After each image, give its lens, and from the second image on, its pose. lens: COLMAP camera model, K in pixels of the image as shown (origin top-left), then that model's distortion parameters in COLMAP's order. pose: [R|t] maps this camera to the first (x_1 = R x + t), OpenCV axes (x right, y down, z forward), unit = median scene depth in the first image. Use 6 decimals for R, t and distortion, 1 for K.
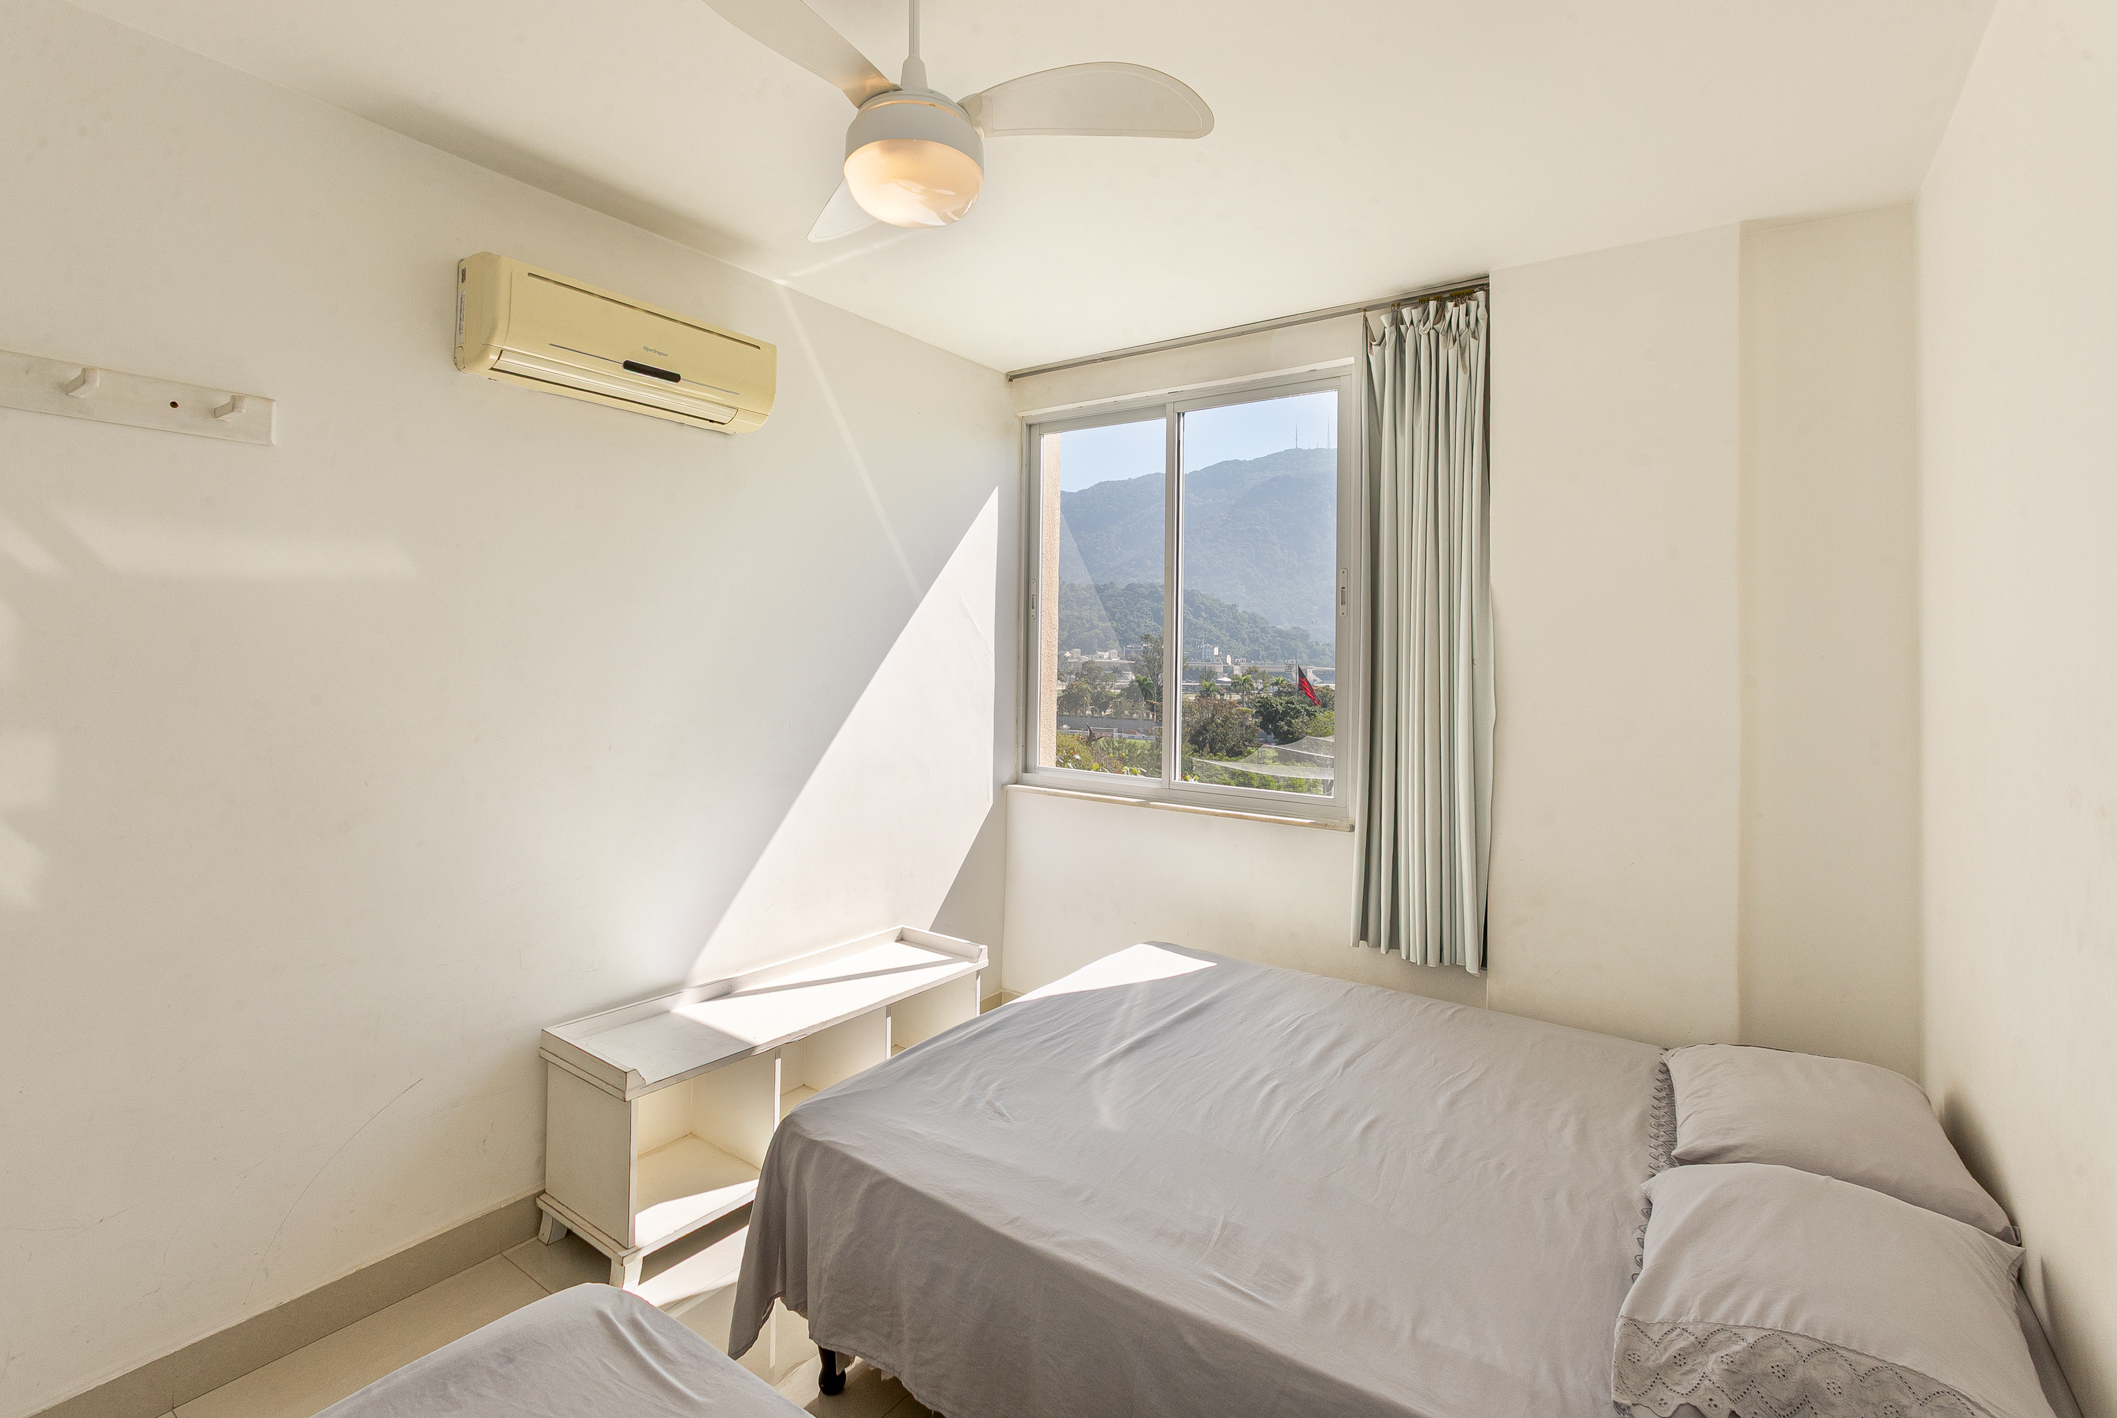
lens RADIAL K [[980.5, 0, 1040.2], [0, 980.5, 625.6], [0, 0, 1]] dist [0.000683, 0.000339]
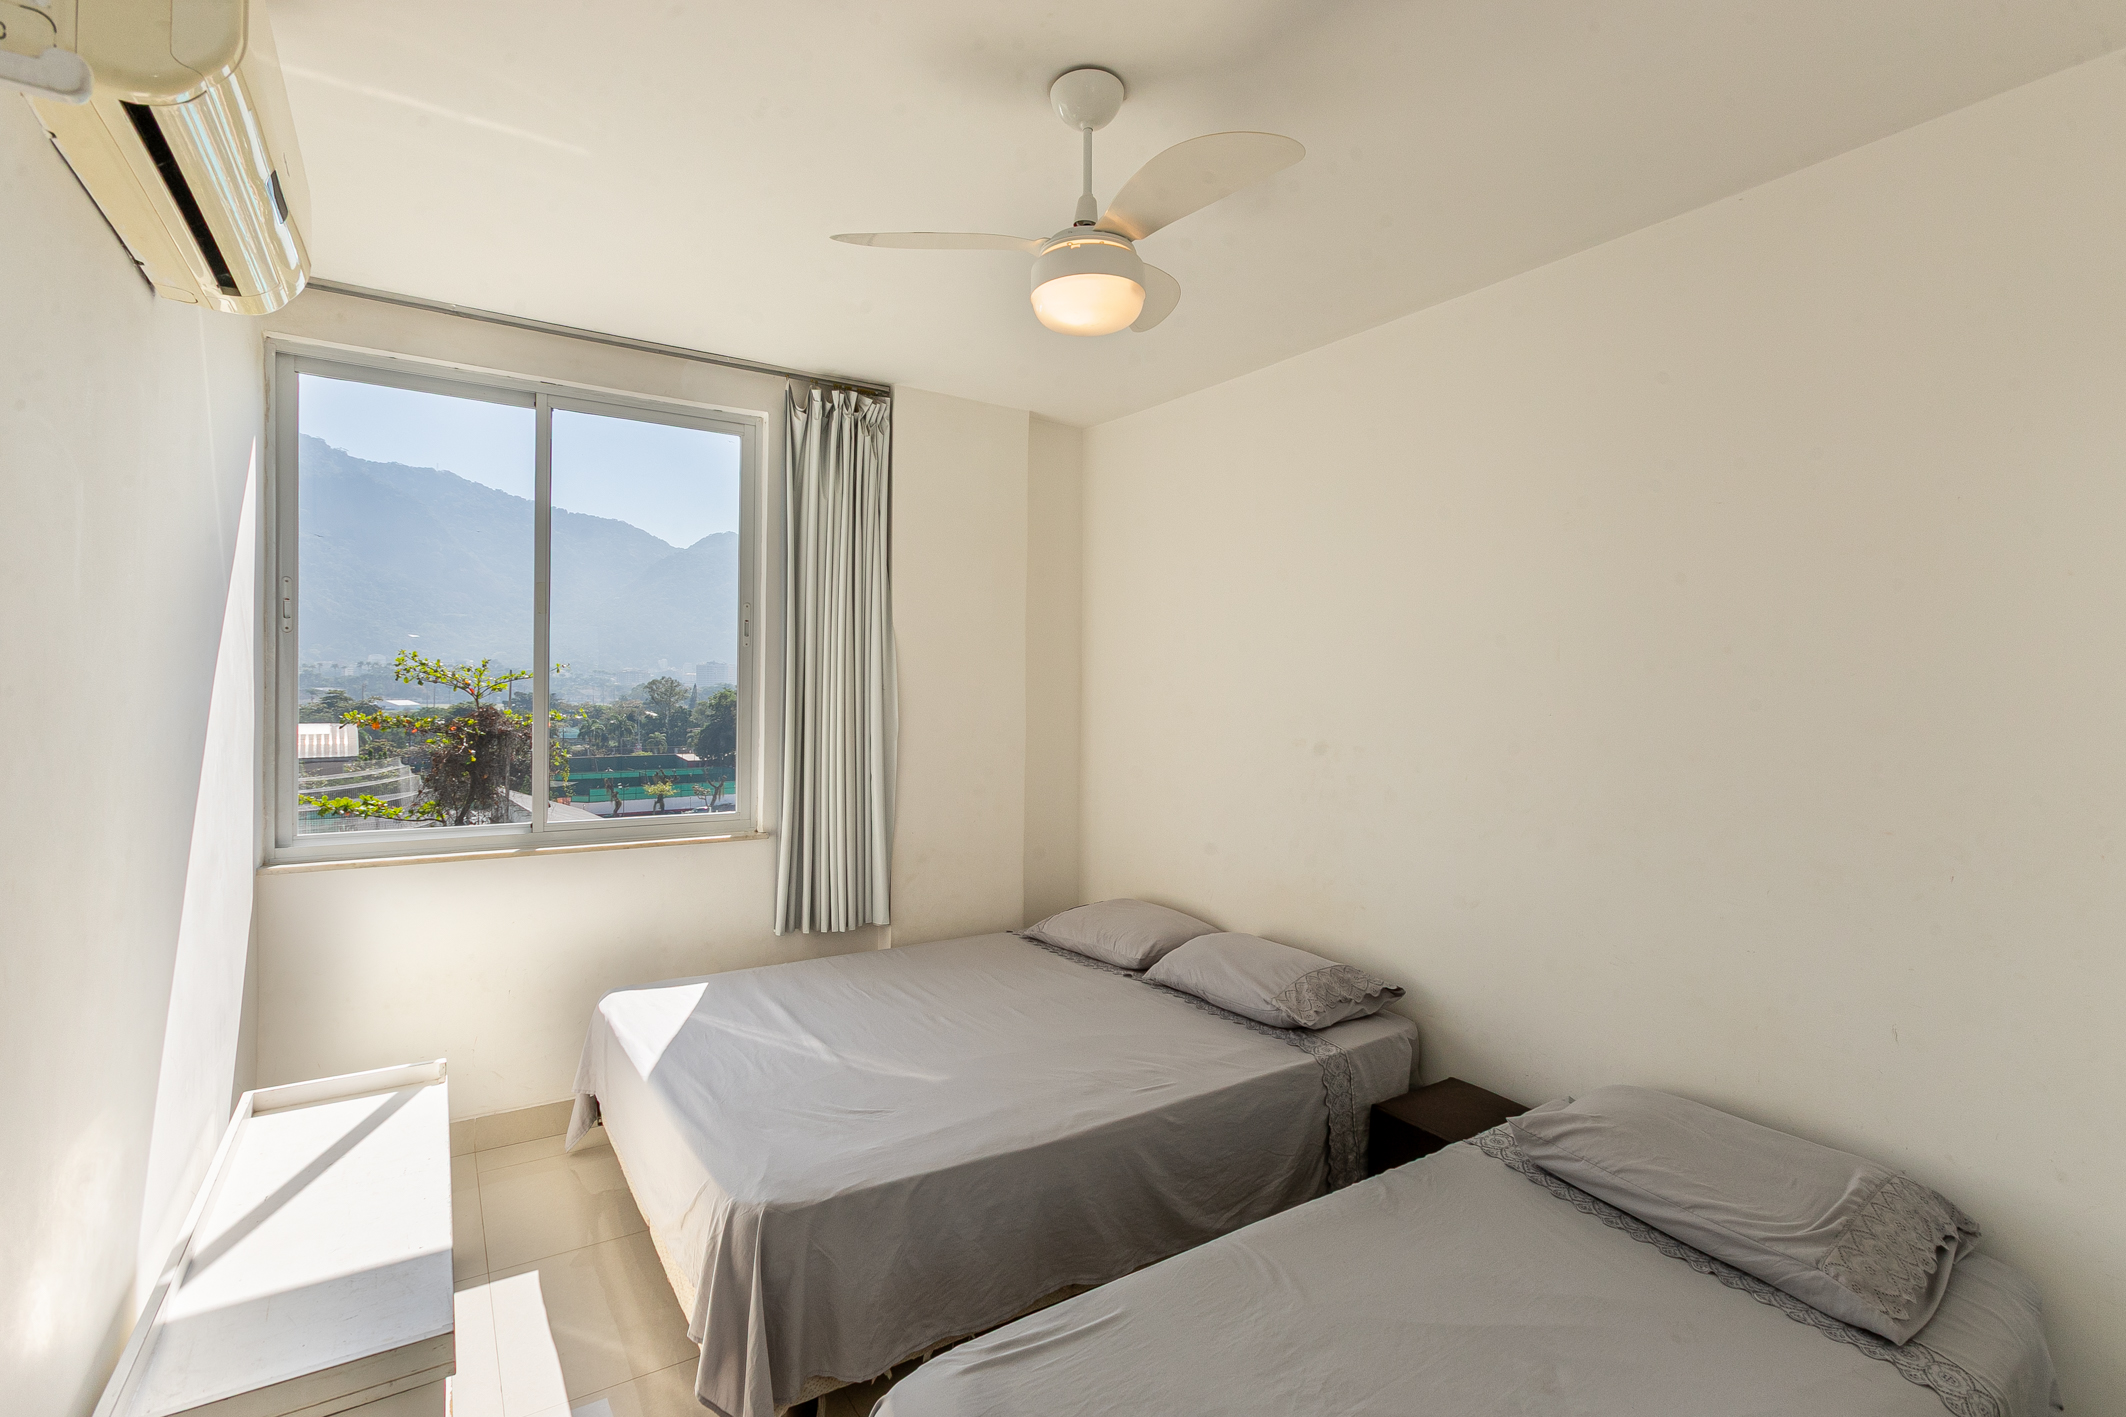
lens RADIAL K [[1001.4, 0, 1063.0], [0, 1001.4, 708.5], [0, 0, 1]] dist [0.012445, 0.000702]
pose [[0.352797, -0.037913, 0.934931, -0.700436], [-0.028824, 0.998264, 0.051358, -0.009400], [-0.935256, -0.045067, 0.351092, 0.306526]]
